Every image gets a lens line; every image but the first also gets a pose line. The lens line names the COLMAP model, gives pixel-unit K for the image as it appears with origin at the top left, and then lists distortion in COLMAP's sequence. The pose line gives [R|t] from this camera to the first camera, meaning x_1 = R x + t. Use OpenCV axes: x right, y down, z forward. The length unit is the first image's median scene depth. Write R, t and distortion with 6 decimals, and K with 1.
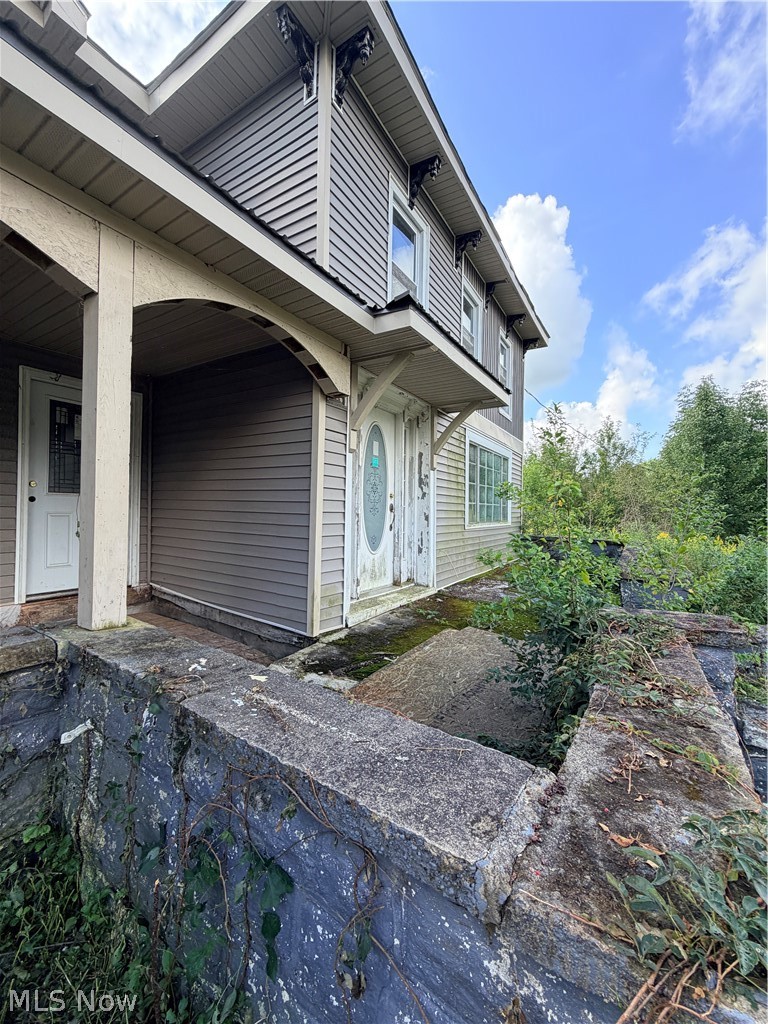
lens RADIAL K [[407.9, 0, 383.2], [0, 407.9, 510.6], [0, 0, 1]] dist [-0.000165, -0.000009]
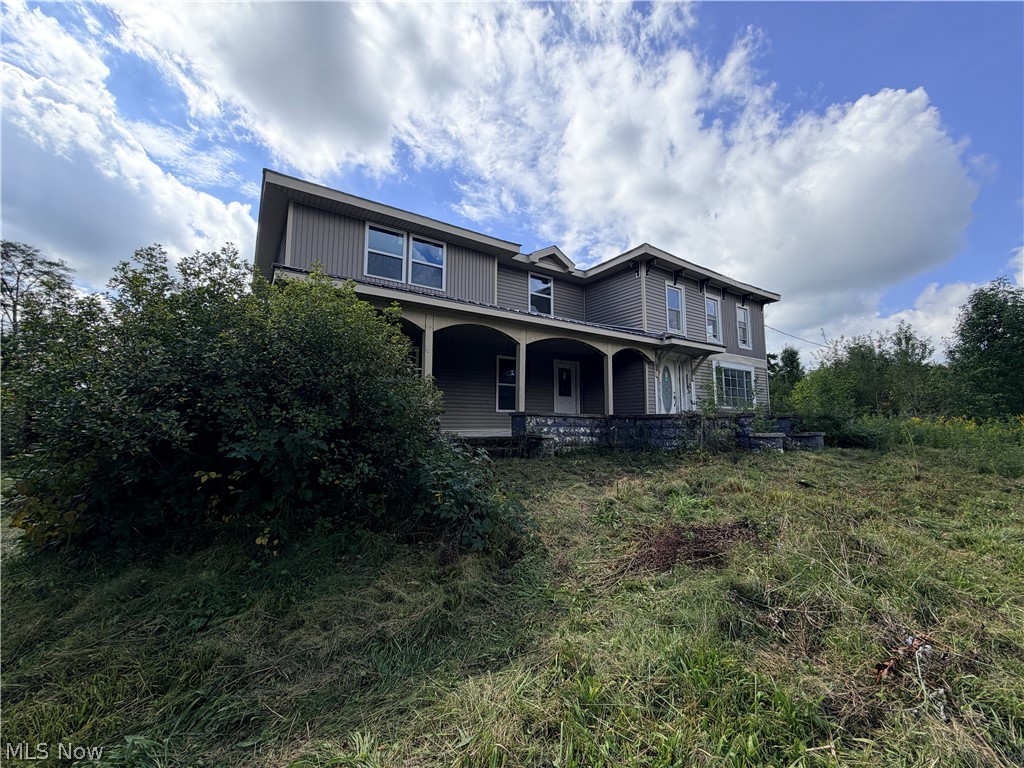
lens RADIAL K [[407.9, 0, 512.8], [0, 407.9, 384.5], [0, 0, 1]] dist [-0.000165, -0.000009]
pose [[0.913305, -0.059029, -0.402975, 0.128852], [0.016476, 0.993986, -0.108260, 0.172320], [0.406942, 0.092235, 0.908785, -1.724419]]
